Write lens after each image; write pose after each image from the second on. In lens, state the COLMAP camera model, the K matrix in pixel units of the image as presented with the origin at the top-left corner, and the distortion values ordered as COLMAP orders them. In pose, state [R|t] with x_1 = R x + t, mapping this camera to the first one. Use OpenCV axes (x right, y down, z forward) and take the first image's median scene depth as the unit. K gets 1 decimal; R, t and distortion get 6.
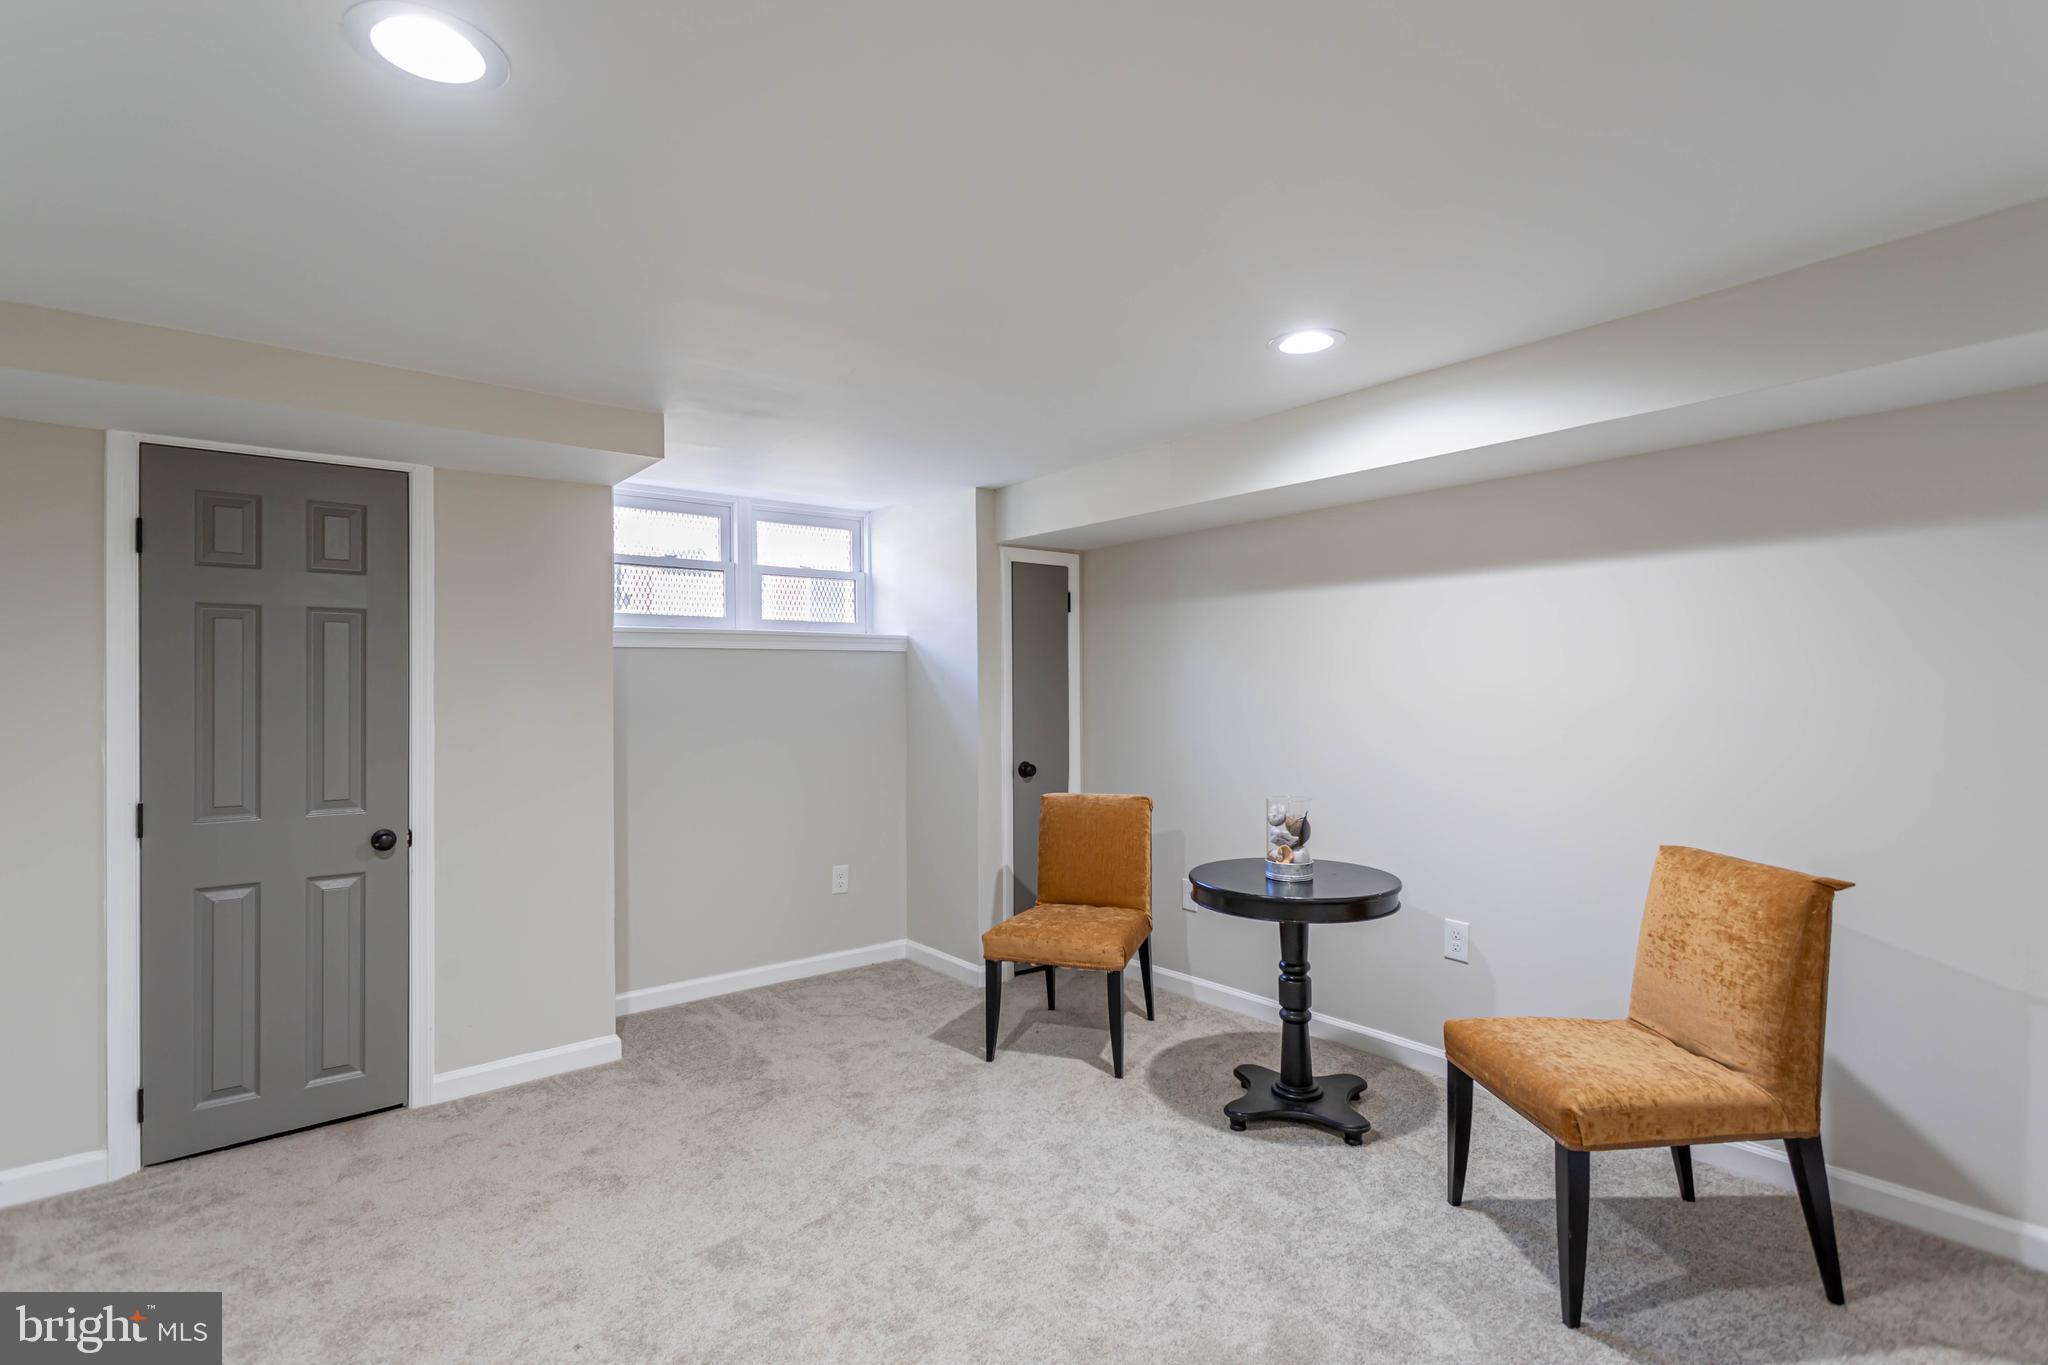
lens RADIAL K [[993.9, 0, 1024.0], [0, 993.9, 682.5], [0, 0, 1]] dist [-0.075892, 0.029025]
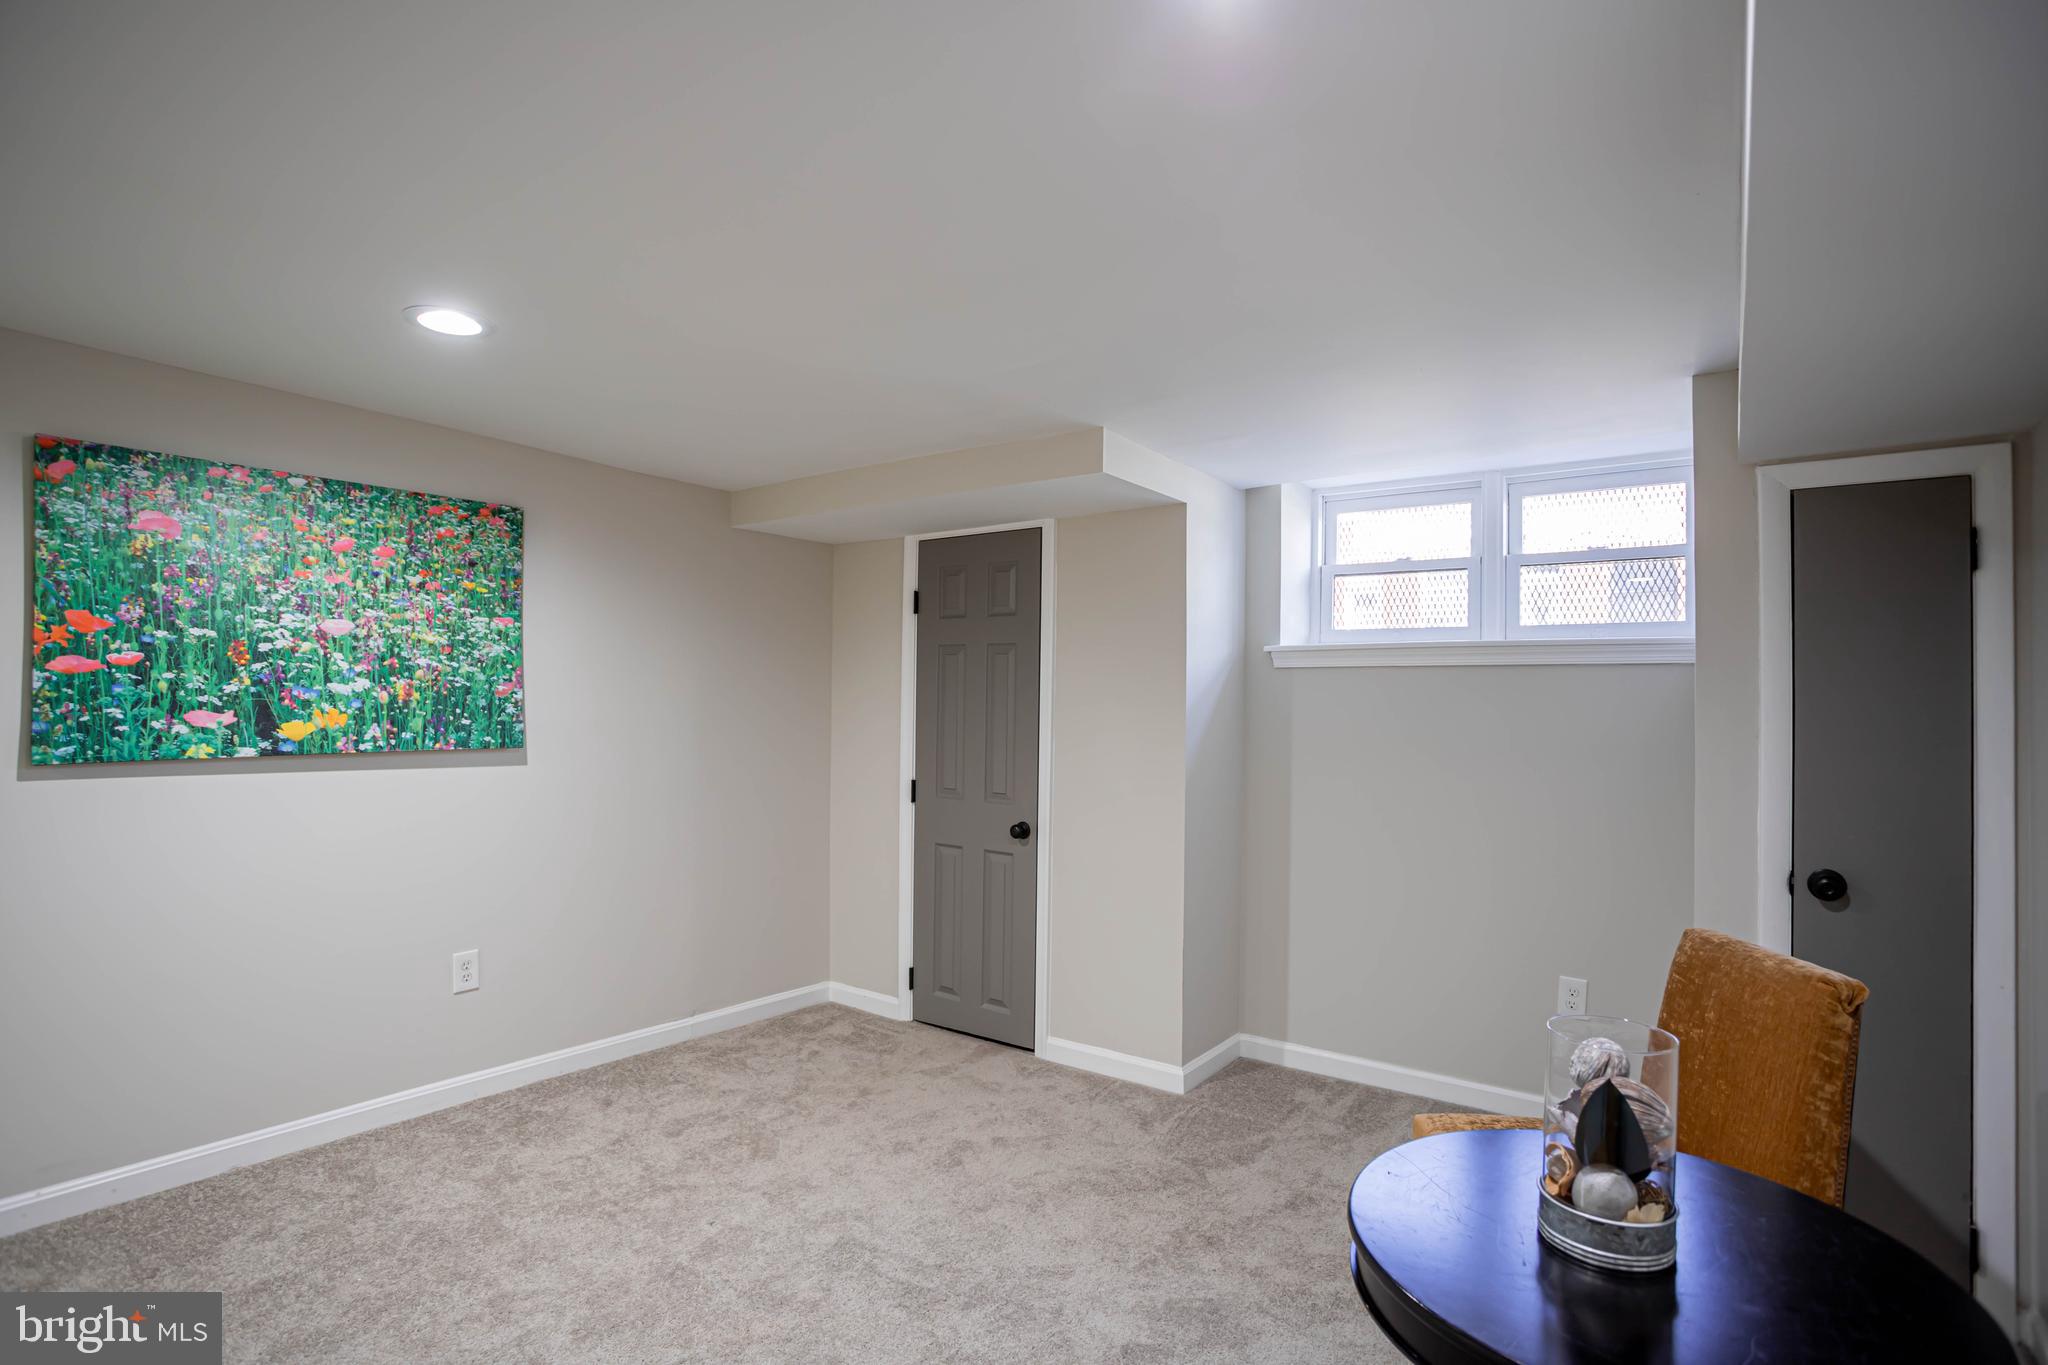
lens RADIAL K [[993.9, 0, 1024.0], [0, 993.9, 682.5], [0, 0, 1]] dist [-0.075892, 0.029025]
pose [[0.238451, -0.008884, -0.971114, 0.569094], [-0.015752, 0.999791, -0.013015, -0.007650], [0.971027, 0.018401, 0.238261, 0.696996]]
